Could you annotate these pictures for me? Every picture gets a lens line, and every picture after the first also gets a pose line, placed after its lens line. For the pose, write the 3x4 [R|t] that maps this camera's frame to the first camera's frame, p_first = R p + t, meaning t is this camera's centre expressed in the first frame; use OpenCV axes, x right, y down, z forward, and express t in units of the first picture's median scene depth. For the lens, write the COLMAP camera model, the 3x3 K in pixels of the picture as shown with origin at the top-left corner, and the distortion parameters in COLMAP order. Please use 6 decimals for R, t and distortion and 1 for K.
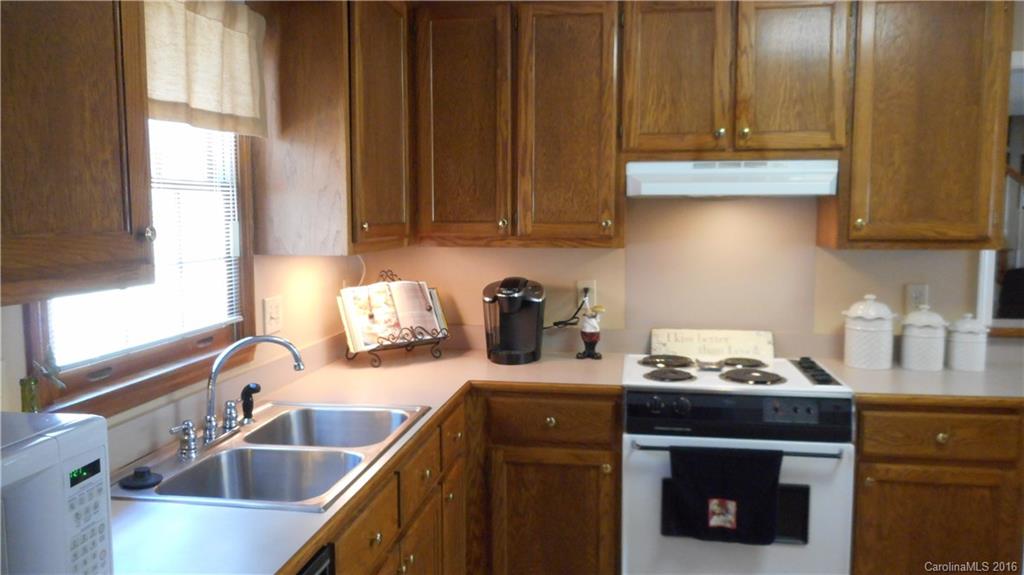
lens RADIAL K [[762.0, 0, 512.3], [0, 762.0, 285.6], [0, 0, 1]] dist [-0.002300, 0.007357]
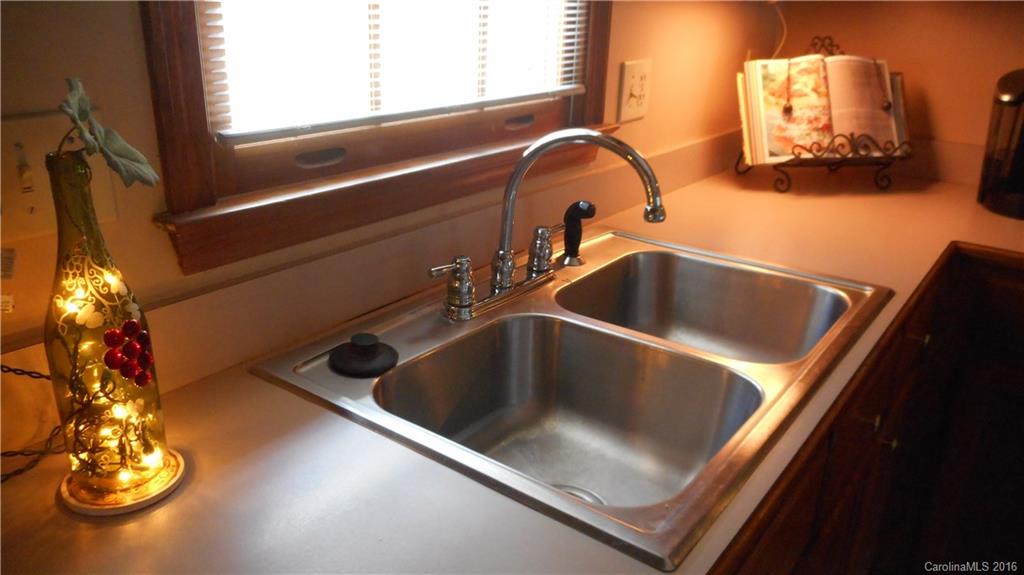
lens RADIAL K [[762.0, 0, 512.3], [0, 762.0, 286.6], [0, 0, 1]] dist [-0.002300, 0.007357]
pose [[0.885100, 0.191652, -0.424108, -0.094292], [-0.075642, 0.958398, 0.275231, 0.025043], [0.459213, -0.211527, 0.862775, 0.336079]]
